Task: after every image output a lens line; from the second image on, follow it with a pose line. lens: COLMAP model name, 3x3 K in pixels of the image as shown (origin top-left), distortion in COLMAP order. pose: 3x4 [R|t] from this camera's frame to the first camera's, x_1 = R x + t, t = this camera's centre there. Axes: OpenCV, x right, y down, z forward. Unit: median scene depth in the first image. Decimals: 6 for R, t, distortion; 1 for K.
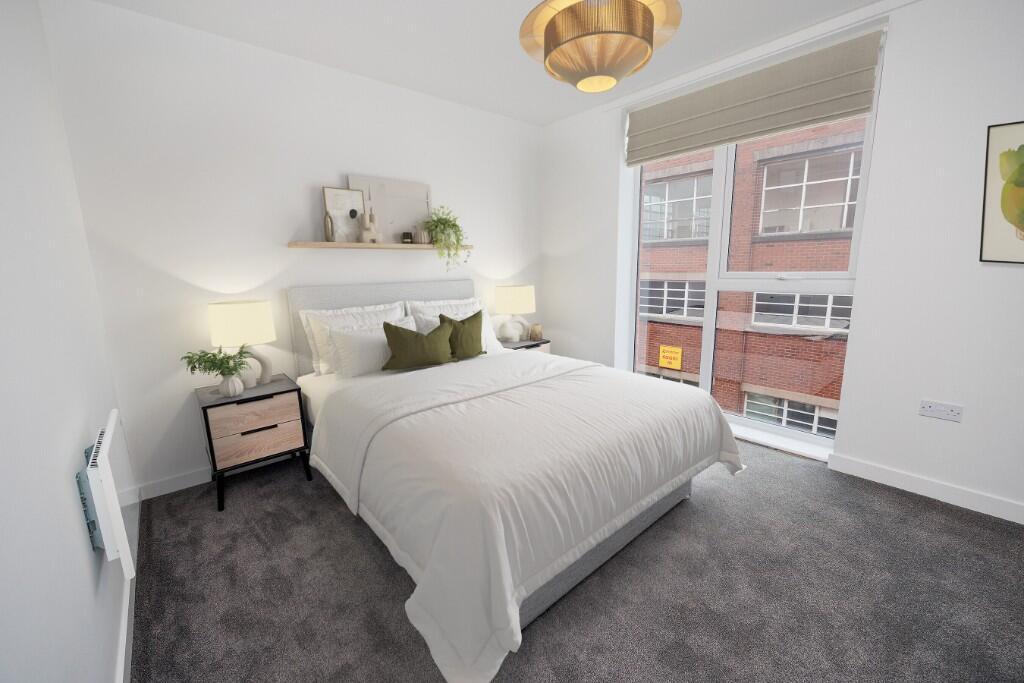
lens RADIAL K [[413.5, 0, 512.0], [0, 413.5, 341.5], [0, 0, 1]] dist [0.001401, 0.000025]
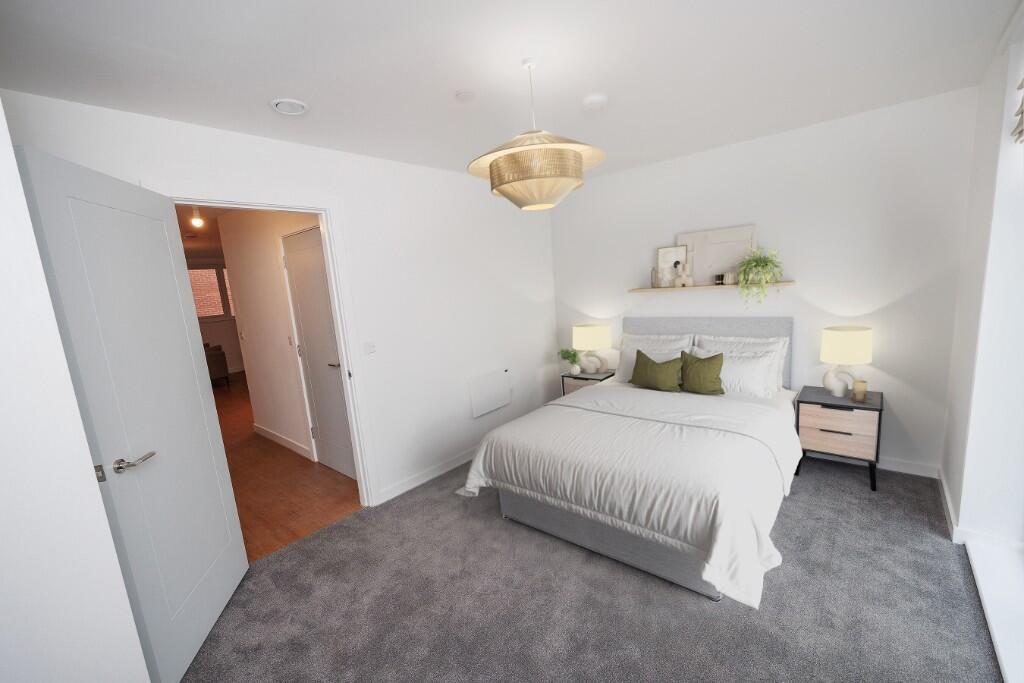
lens RADIAL K [[415.2, 0, 512.0], [0, 415.2, 341.5], [0, 0, 1]] dist [0.000029, 0.000008]
pose [[0.144621, 0.147218, -0.978474, 0.884557], [-0.109180, 0.985206, 0.132093, -0.186421], [0.983445, 0.087726, 0.158554, 0.296911]]
